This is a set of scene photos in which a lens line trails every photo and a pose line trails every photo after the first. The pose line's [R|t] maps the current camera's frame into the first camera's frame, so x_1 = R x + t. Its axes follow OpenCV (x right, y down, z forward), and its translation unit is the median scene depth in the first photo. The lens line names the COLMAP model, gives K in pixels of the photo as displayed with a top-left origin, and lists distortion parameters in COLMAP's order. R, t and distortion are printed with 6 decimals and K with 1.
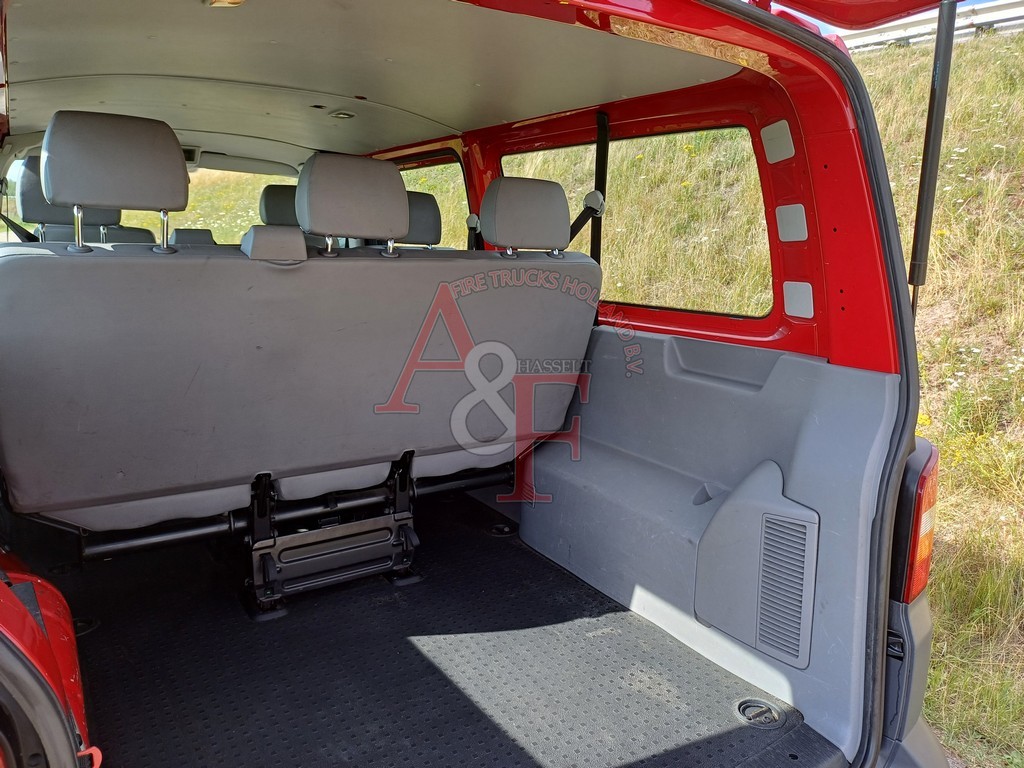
lens RADIAL K [[767.9, 0, 537.0], [0, 767.9, 371.0], [0, 0, 1]] dist [0.064832, -0.070085]
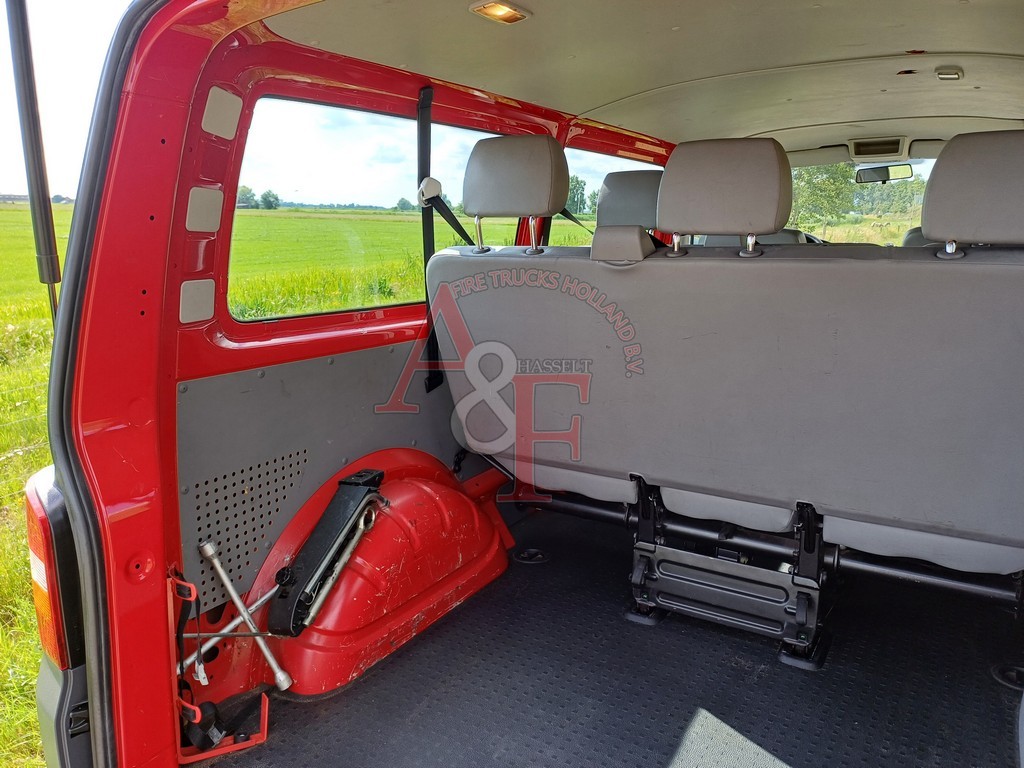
lens RADIAL K [[767.9, 0, 517.6], [0, 767.9, 378.0], [0, 0, 1]] dist [0.064832, -0.070085]
pose [[0.393907, 0.127935, -0.910203, 0.456911], [-0.150076, 0.985929, 0.073630, -0.039275], [0.906816, 0.107597, 0.407564, 0.415703]]
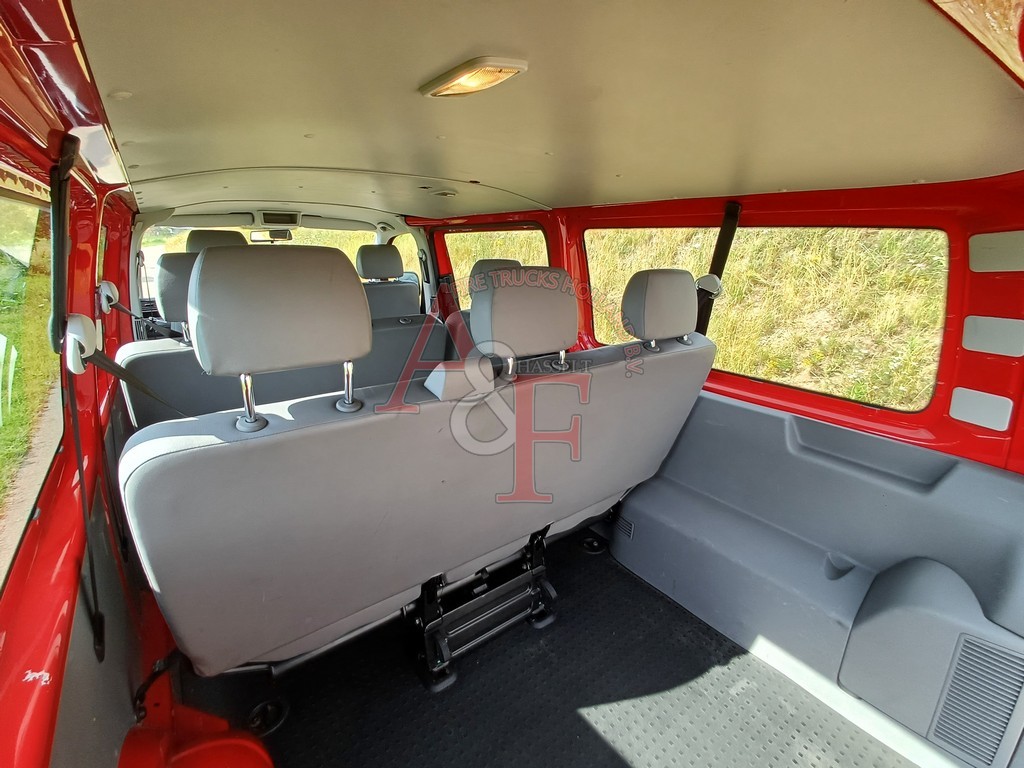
lens RADIAL K [[459.7, 0, 509.5], [0, 459.7, 392.2], [0, 0, 1]] dist [-0.008520, -0.000245]
pose [[0.998274, -0.029748, 0.050641, -0.269030], [0.021805, 0.988334, 0.150731, -0.193797], [-0.054534, -0.149366, 0.987277, 0.409452]]
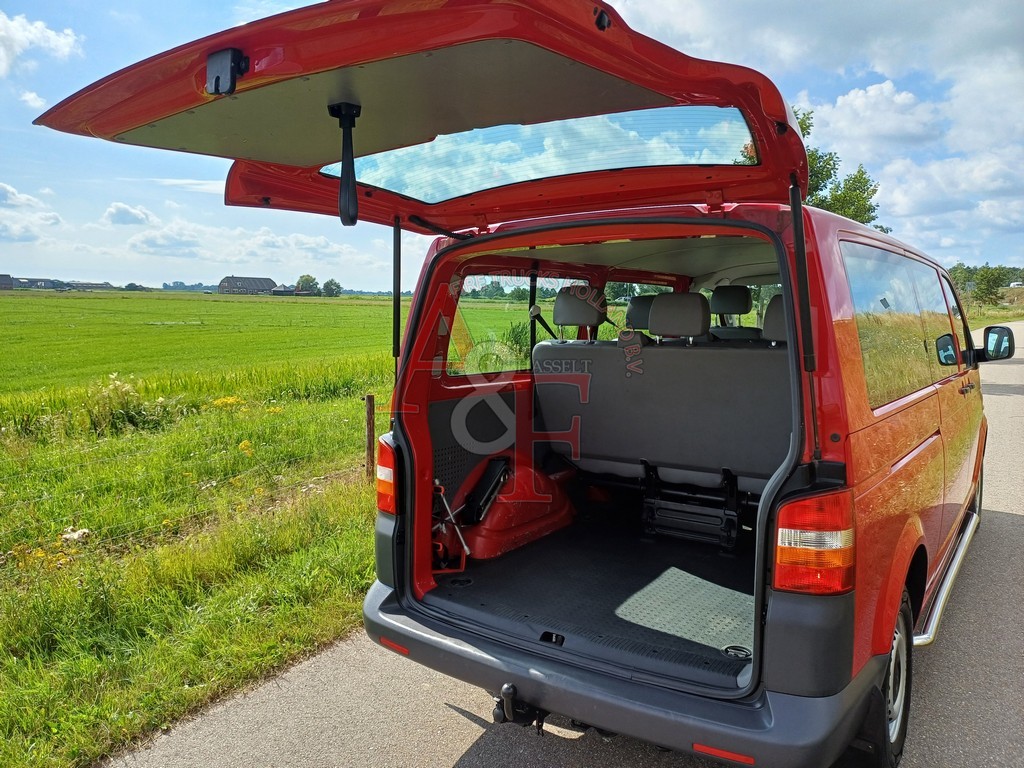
lens RADIAL K [[767.9, 0, 521.9], [0, 767.9, 380.3], [0, 0, 1]] dist [0.064832, -0.070085]
pose [[0.348682, 0.034955, -0.936589, 1.236305], [-0.155482, 0.987615, -0.021025, 0.025192], [0.924254, 0.152954, 0.349799, 0.032596]]
